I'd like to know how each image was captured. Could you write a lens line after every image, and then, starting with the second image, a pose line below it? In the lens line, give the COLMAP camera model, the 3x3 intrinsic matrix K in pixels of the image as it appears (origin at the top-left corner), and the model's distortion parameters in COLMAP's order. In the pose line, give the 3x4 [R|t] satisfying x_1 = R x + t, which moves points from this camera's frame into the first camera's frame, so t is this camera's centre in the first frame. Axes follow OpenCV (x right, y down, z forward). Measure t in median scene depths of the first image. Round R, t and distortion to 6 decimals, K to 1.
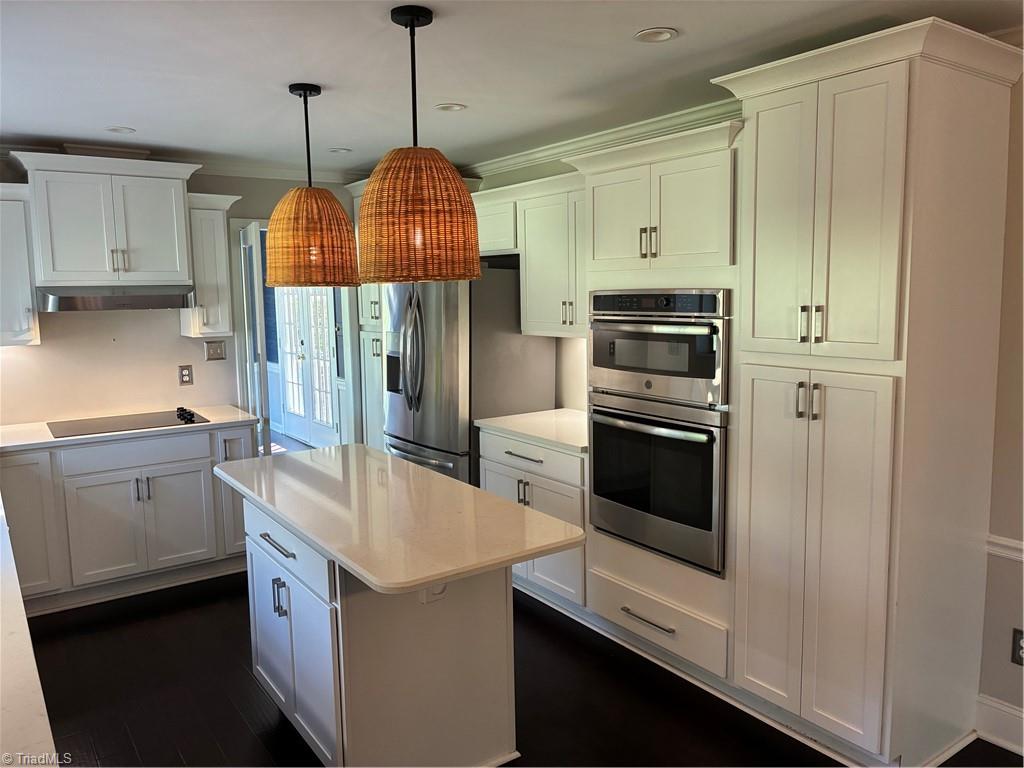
lens RADIAL K [[769.3, 0, 515.5], [0, 769.3, 379.4], [0, 0, 1]] dist [0.038616, -0.066573]
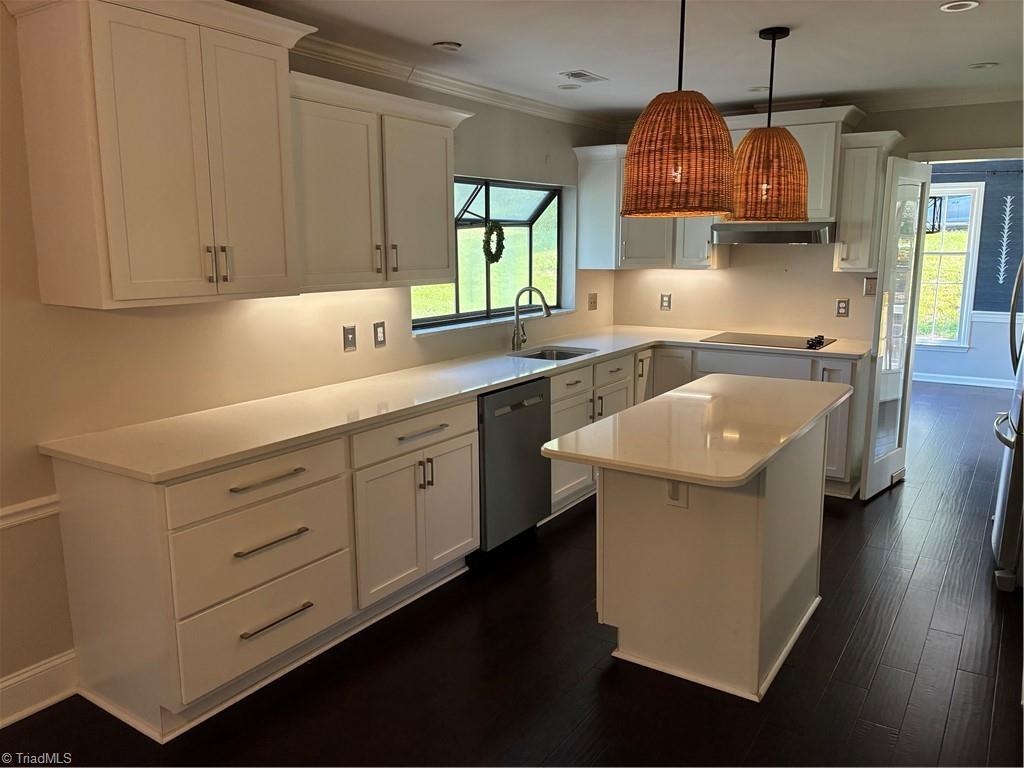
lens RADIAL K [[769.3, 0, 517.9], [0, 769.3, 383.3], [0, 0, 1]] dist [0.038616, -0.066573]
pose [[0.360784, 0.185870, -0.913940, 0.677128], [-0.114122, 0.981374, 0.154534, -0.027987], [0.925641, 0.048547, 0.375276, 0.306989]]
